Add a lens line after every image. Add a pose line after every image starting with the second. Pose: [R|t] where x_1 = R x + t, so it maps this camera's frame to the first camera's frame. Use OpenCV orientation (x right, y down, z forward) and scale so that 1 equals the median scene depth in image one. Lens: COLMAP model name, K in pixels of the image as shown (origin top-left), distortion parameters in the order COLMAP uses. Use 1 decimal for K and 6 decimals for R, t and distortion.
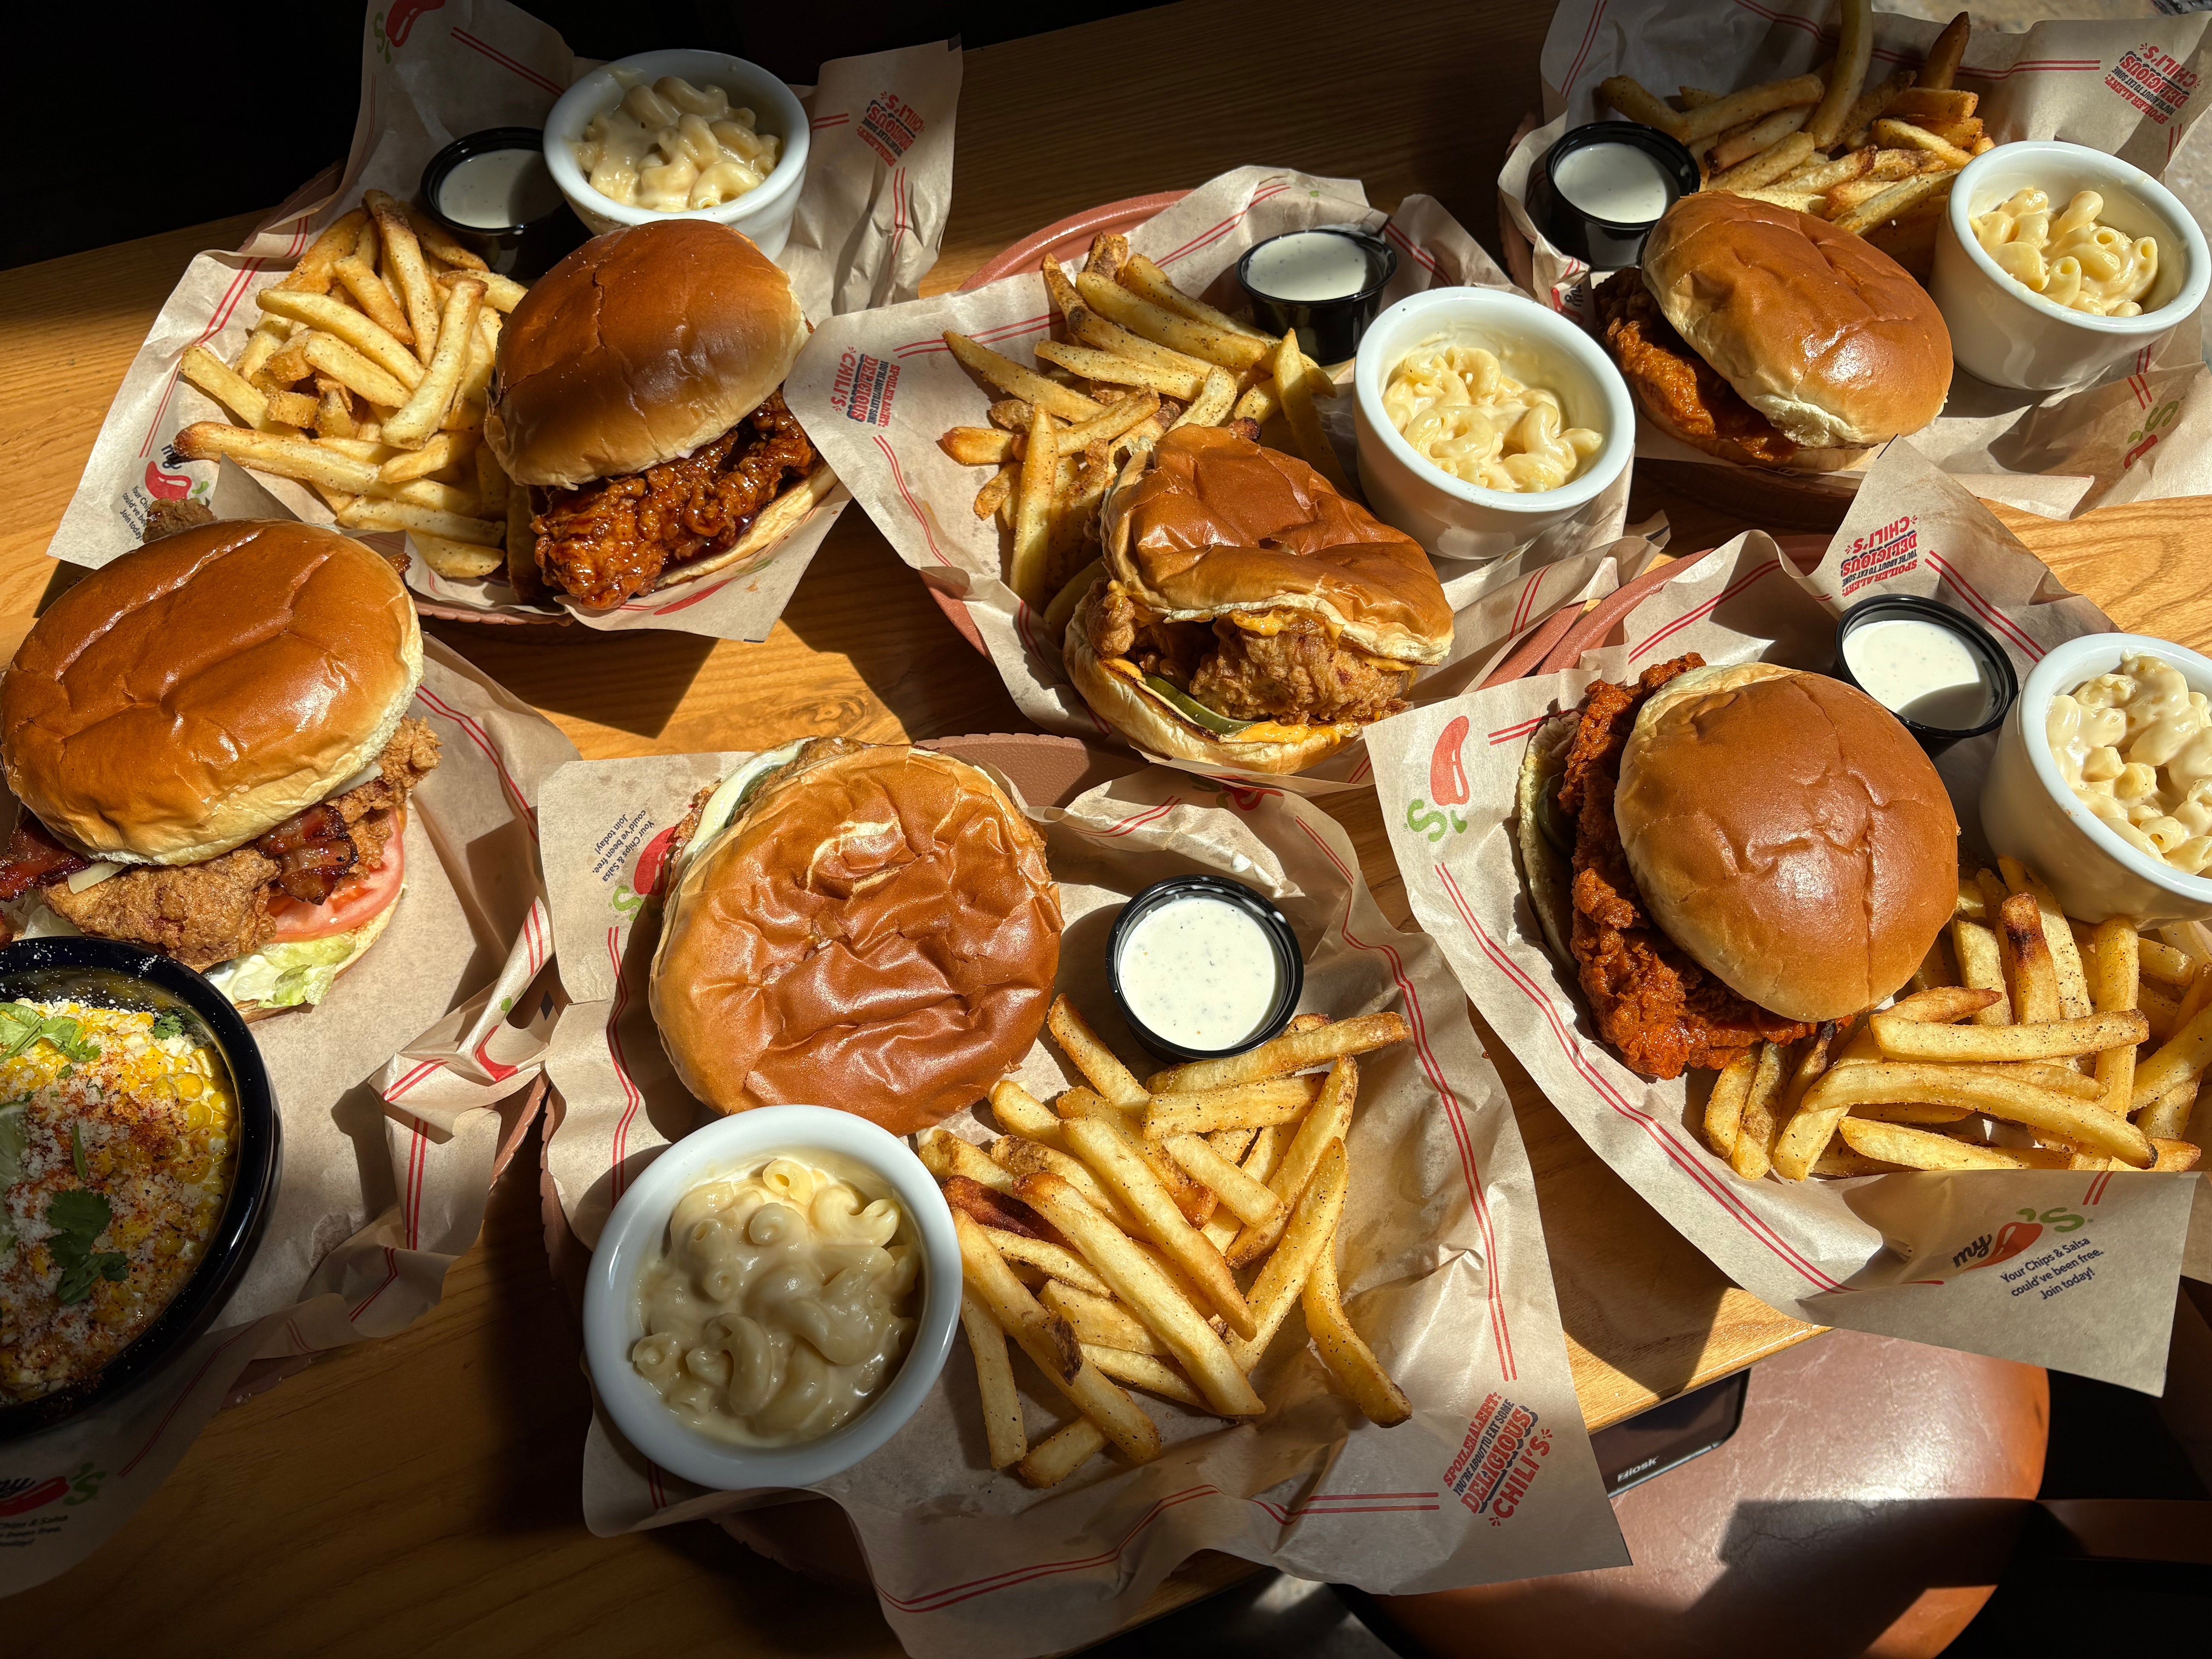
lens RADIAL K [[1812.6, 0, 1106.0], [0, 1812.6, 829.5], [0, 0, 1]] dist [0.082166, -0.182414]
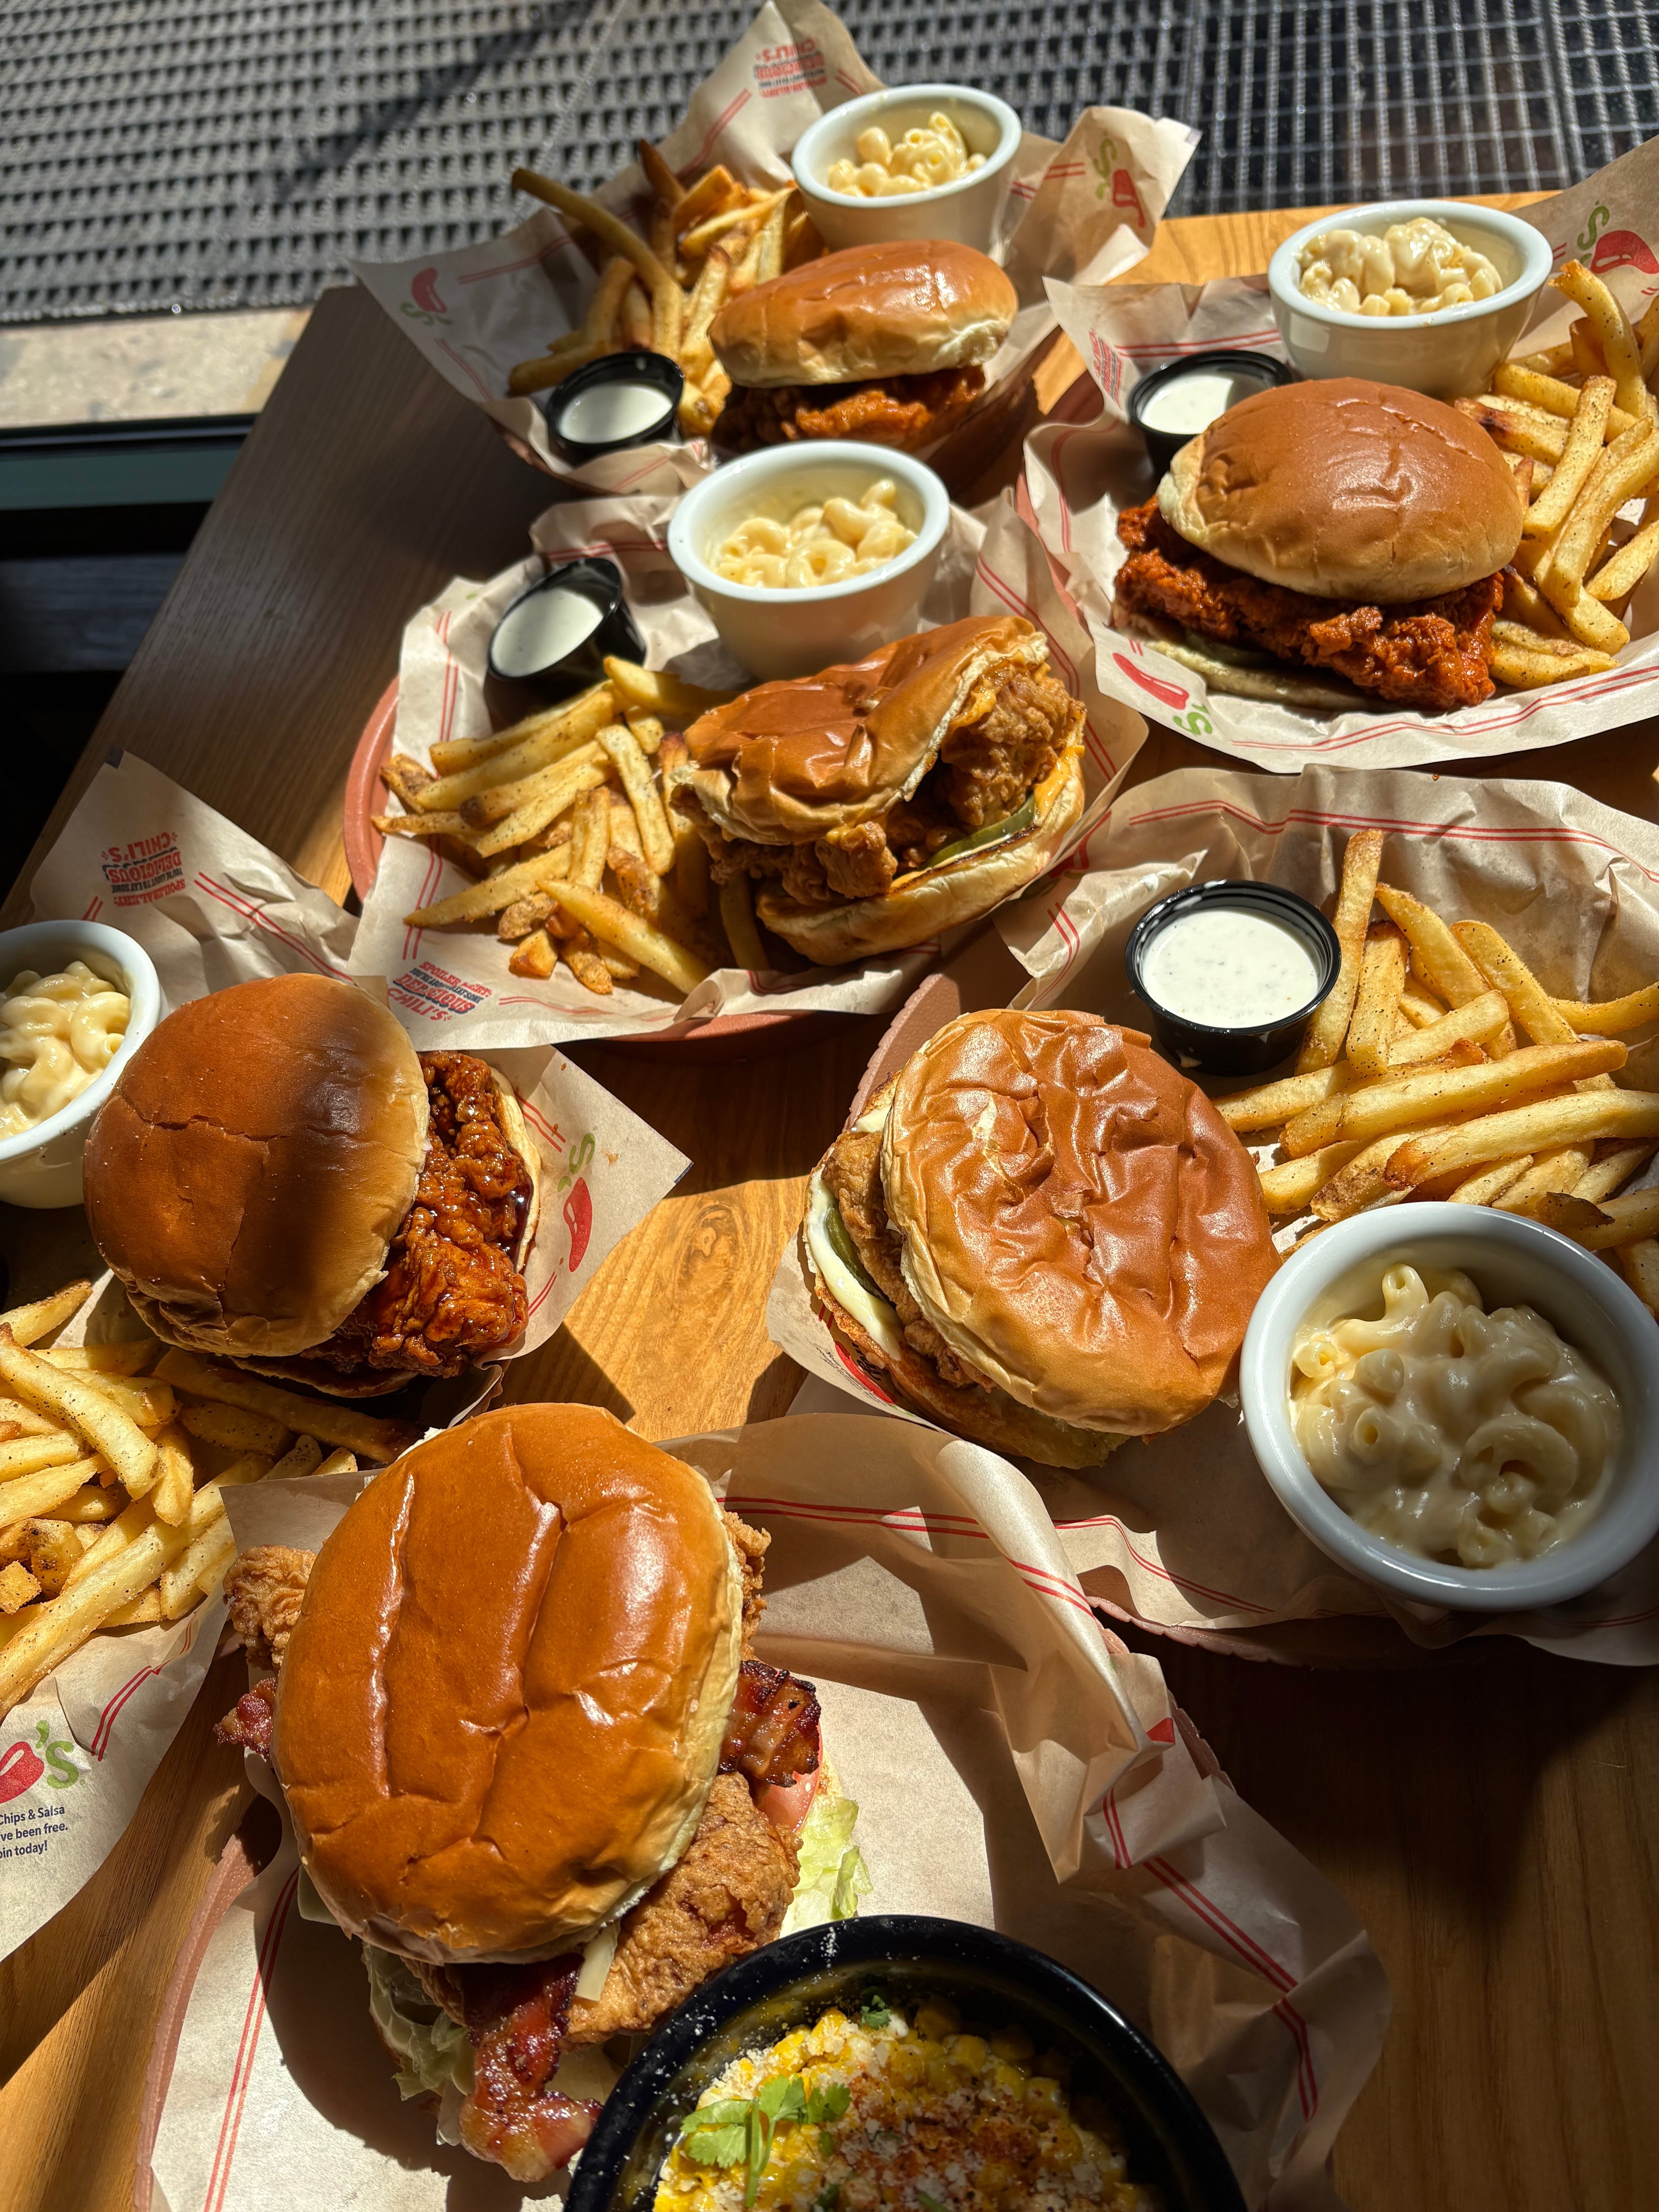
lens RADIAL K [[1812.6, 0, 829.5], [0, 1812.6, 1106.0], [0, 0, 1]] dist [0.082166, -0.182414]
pose [[0.483039, -0.773471, 0.410386, -0.498460], [0.837786, 0.544519, 0.040173, -0.098486], [-0.254535, 0.324410, 0.911027, 0.188180]]
